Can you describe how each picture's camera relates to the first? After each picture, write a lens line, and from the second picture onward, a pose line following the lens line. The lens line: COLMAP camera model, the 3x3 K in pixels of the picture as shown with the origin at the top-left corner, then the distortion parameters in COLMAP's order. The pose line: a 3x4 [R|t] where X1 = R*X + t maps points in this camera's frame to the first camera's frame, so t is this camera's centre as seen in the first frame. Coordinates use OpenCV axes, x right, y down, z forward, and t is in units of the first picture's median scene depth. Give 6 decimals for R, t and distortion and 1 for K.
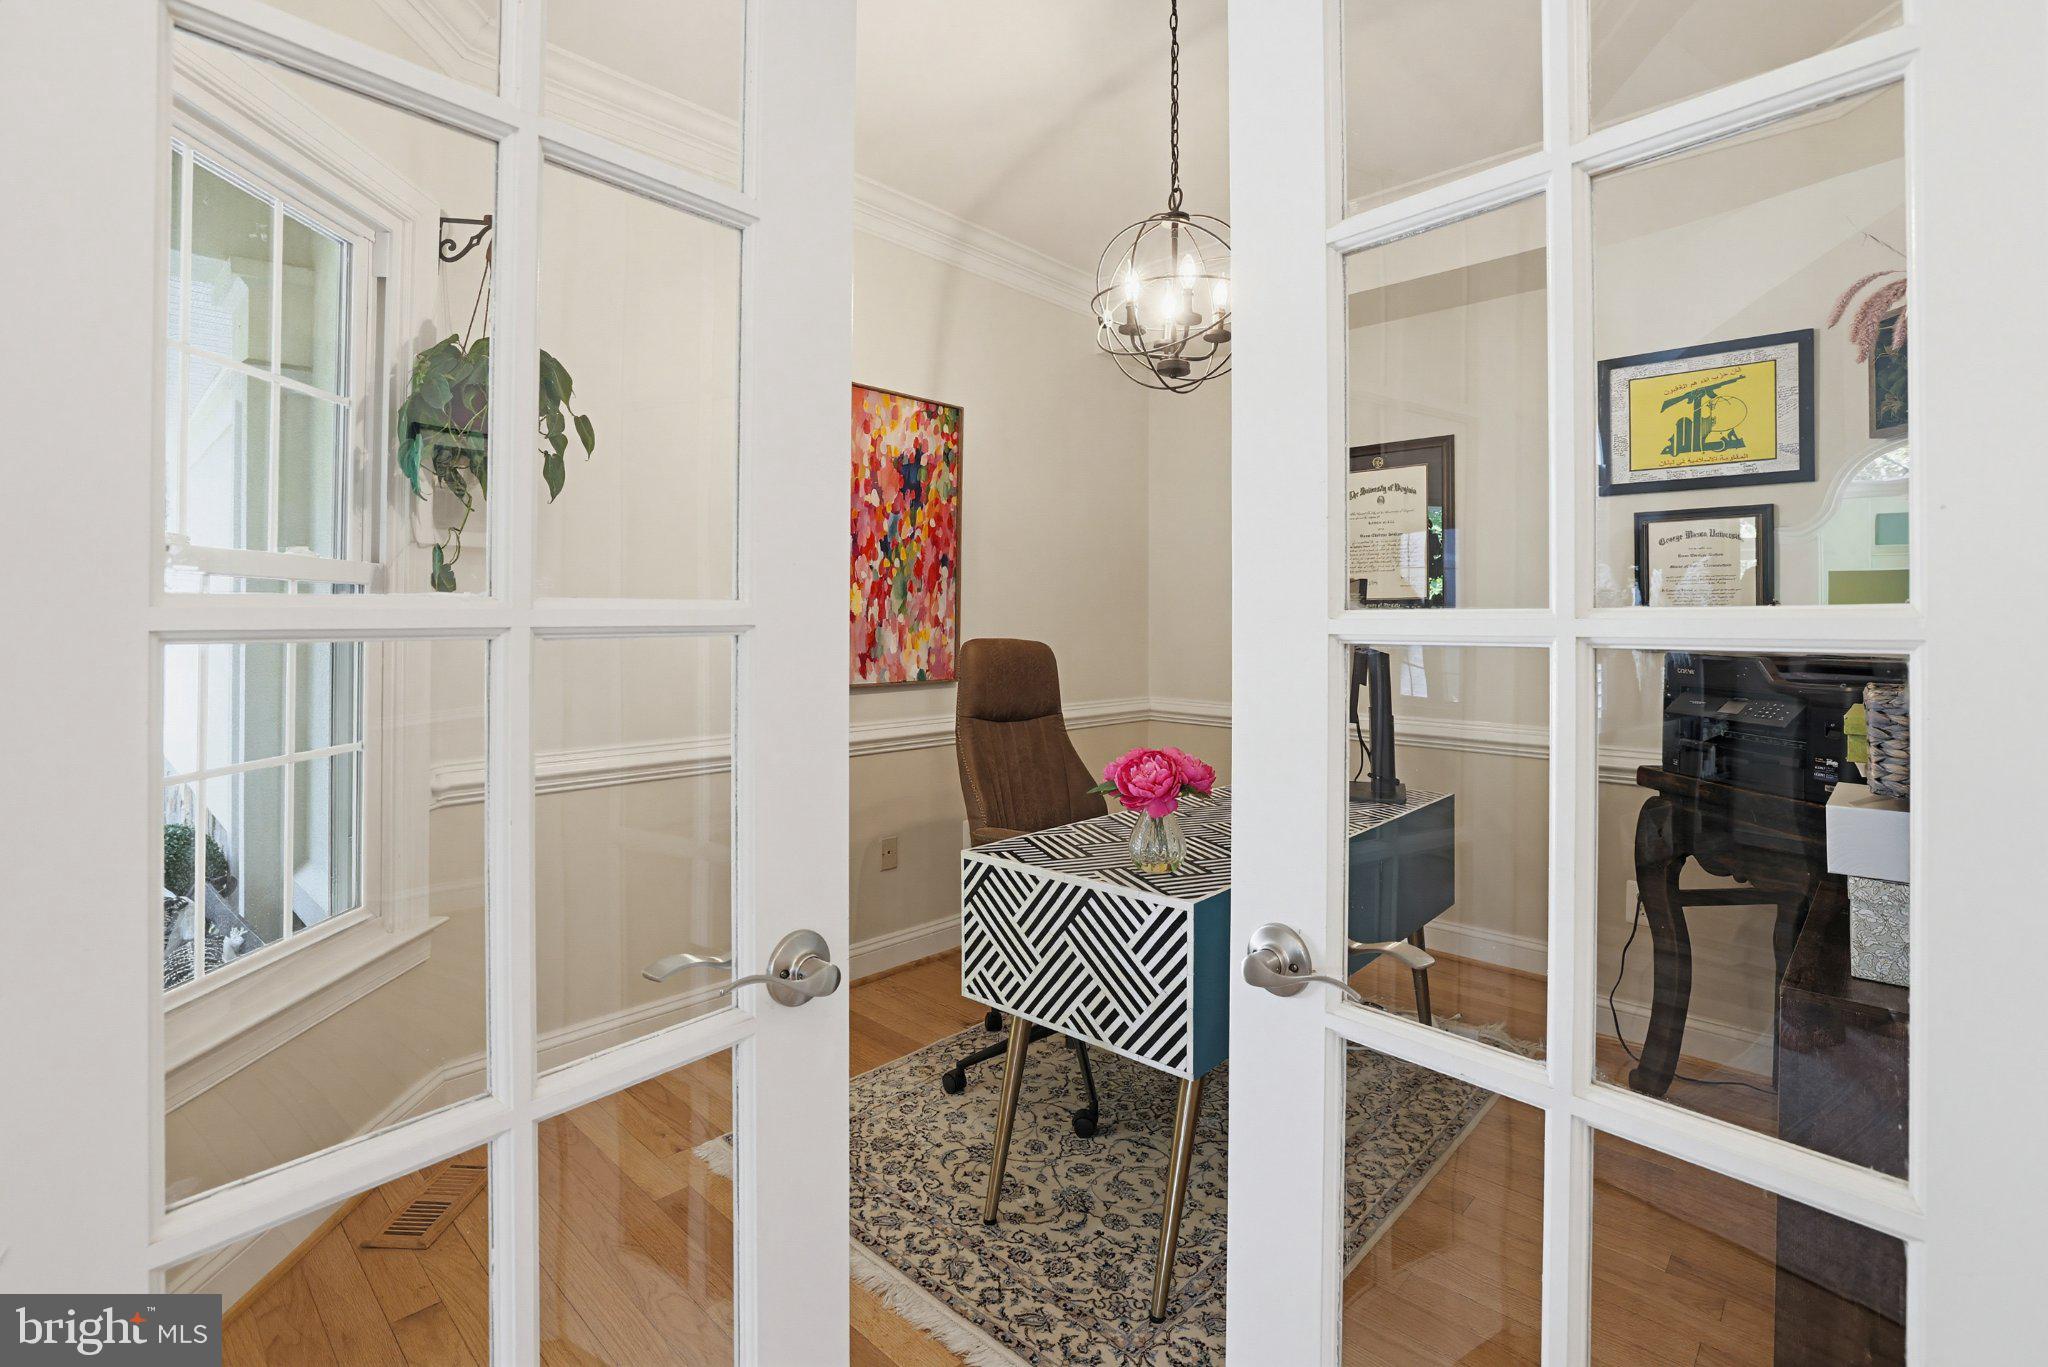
lens RADIAL K [[952.7, 0, 1018.0], [0, 952.7, 599.7], [0, 0, 1]] dist [-0.012413, 0.000210]
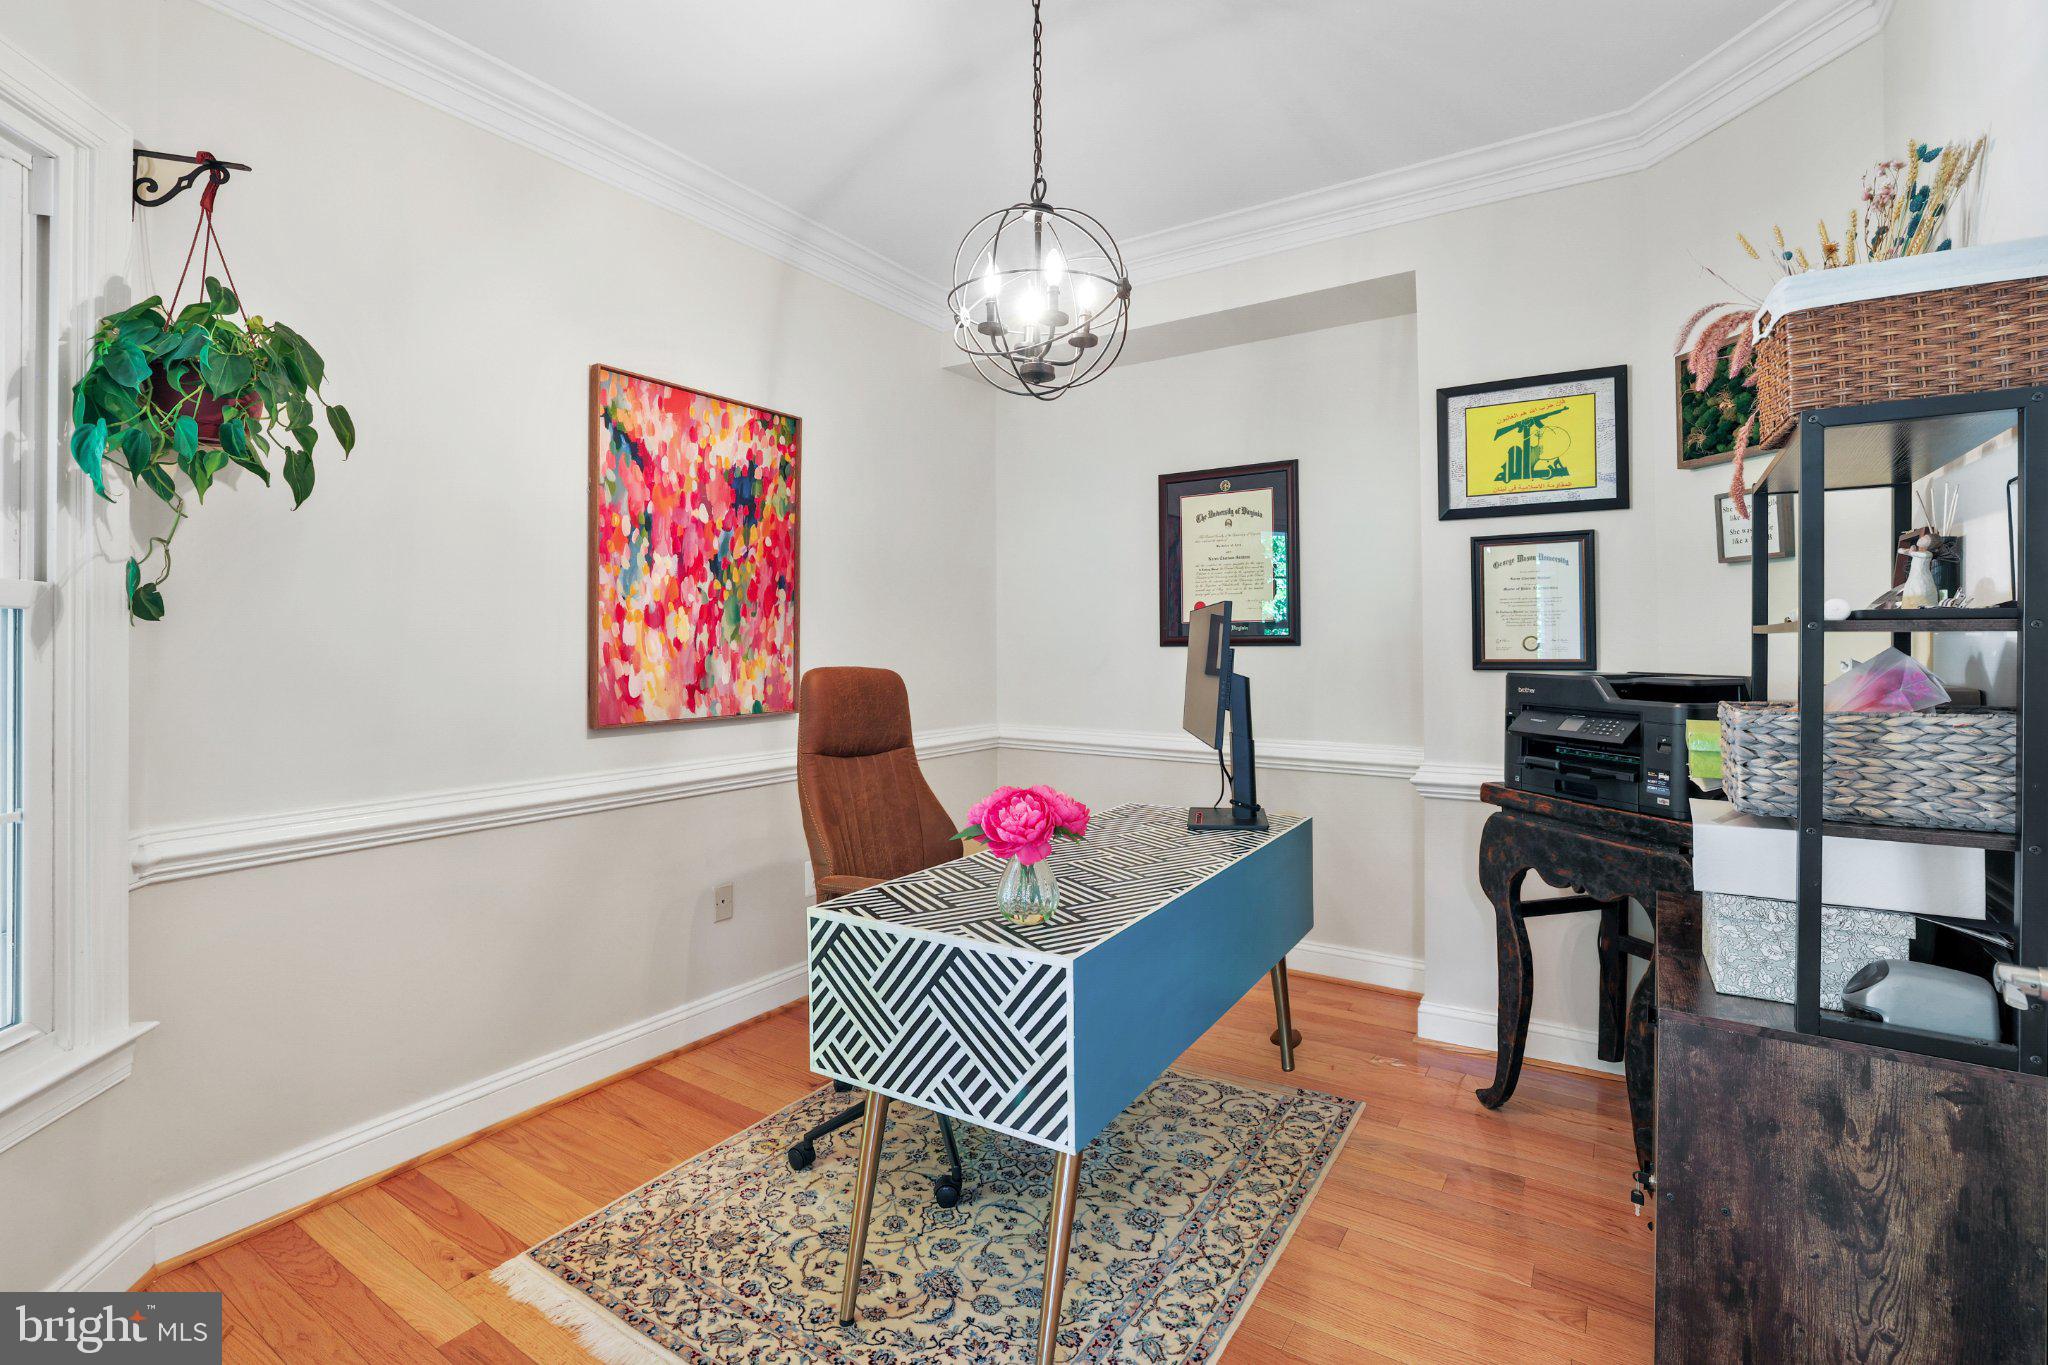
lens RADIAL K [[936.6, 0, 1022.5], [0, 936.6, 634.8], [0, 0, 1]] dist [-0.041796, 0.018078]
pose [[0.984220, -0.007449, 0.176791, -0.011430], [0.005407, 0.999913, 0.012029, 0.000259], [-0.176865, -0.010884, 0.984175, 0.096097]]
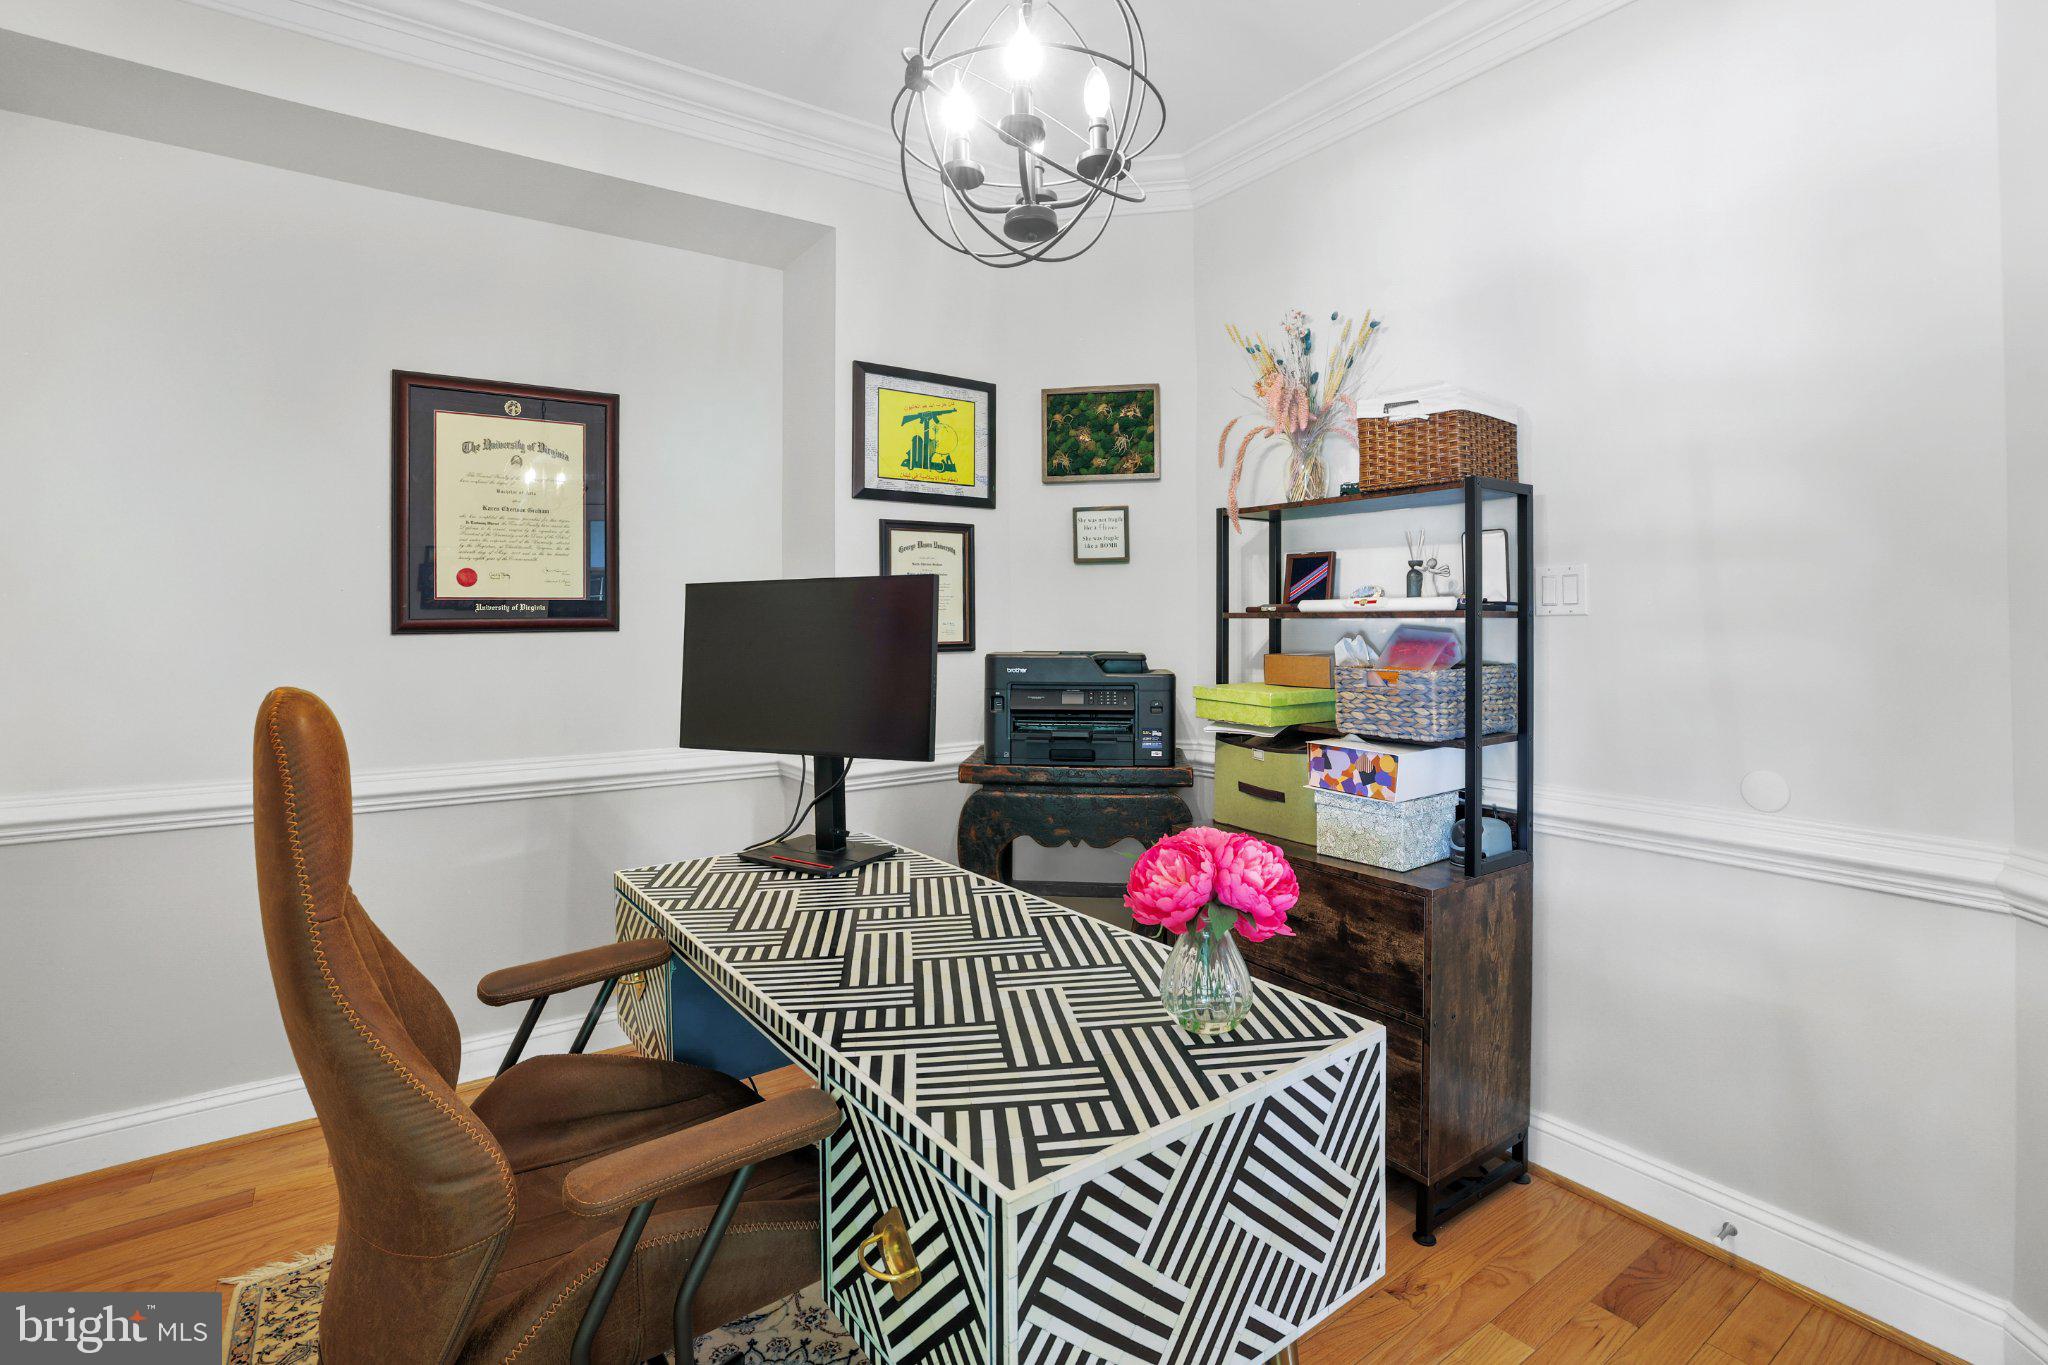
lens RADIAL K [[946.5, 0, 1023.2], [0, 946.5, 615.7], [0, 0, 1]] dist [-0.051345, 0.018515]
pose [[0.207189, 0.001028, 0.978300, -0.334877], [-0.013038, 0.999914, 0.001711, 0.009126], [-0.978214, -0.013110, 0.207185, 0.690960]]
